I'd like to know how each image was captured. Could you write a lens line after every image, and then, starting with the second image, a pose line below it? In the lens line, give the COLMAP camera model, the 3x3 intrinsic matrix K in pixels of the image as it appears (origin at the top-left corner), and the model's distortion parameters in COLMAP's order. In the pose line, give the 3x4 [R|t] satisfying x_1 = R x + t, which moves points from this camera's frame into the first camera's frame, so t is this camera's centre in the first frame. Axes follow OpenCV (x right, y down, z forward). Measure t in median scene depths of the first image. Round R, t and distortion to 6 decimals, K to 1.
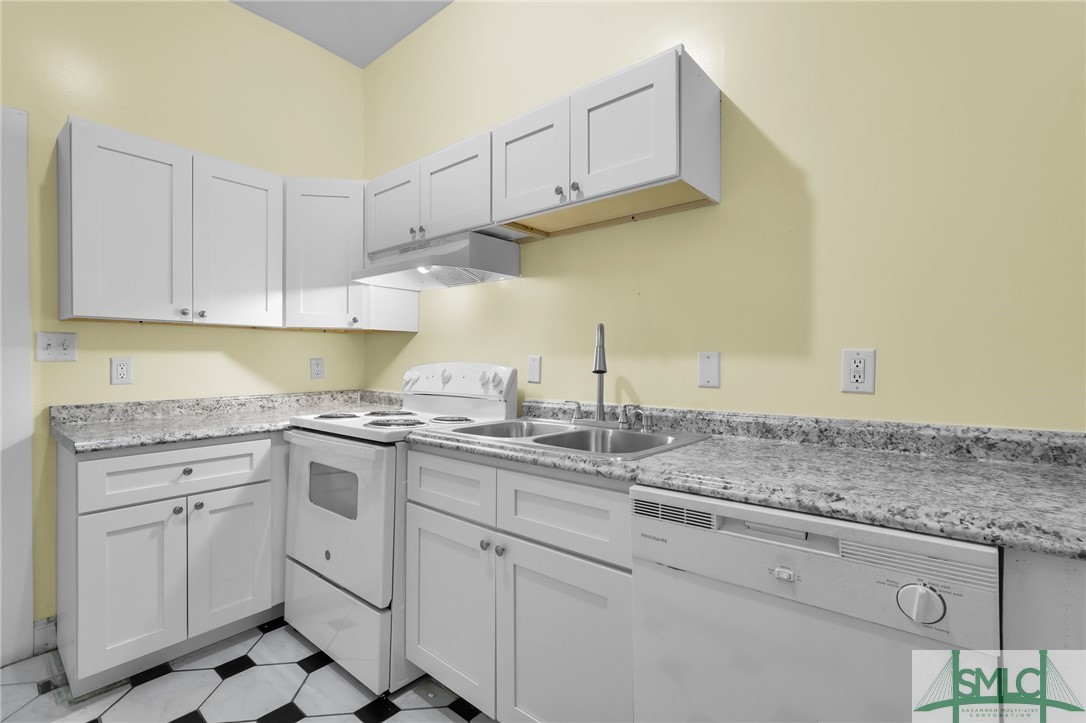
lens RADIAL K [[480.4, 0, 537.8], [0, 480.4, 356.5], [0, 0, 1]] dist [-0.000919, 0.000846]
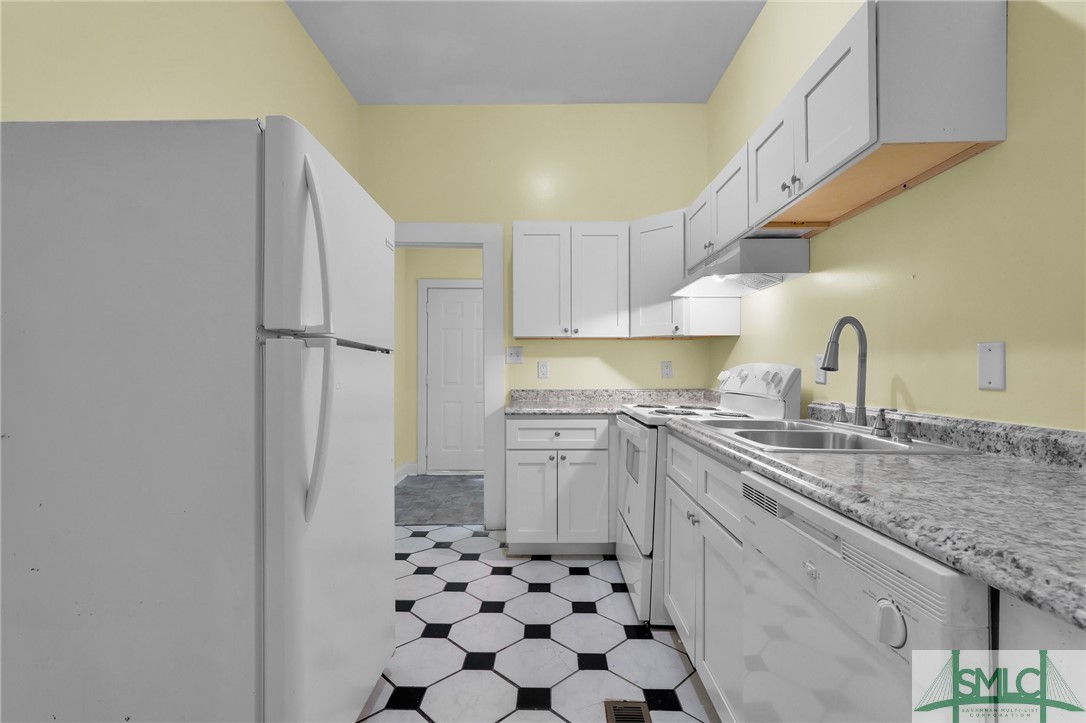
lens RADIAL K [[479.0, 0, 543.0], [0, 479.0, 361.5], [0, 0, 1]] dist [-0.012237, 0.000538]
pose [[0.634684, -0.009777, -0.772710, 0.418860], [0.004775, 0.999950, -0.008730, 0.019553], [0.772757, 0.001851, 0.634699, -0.008903]]
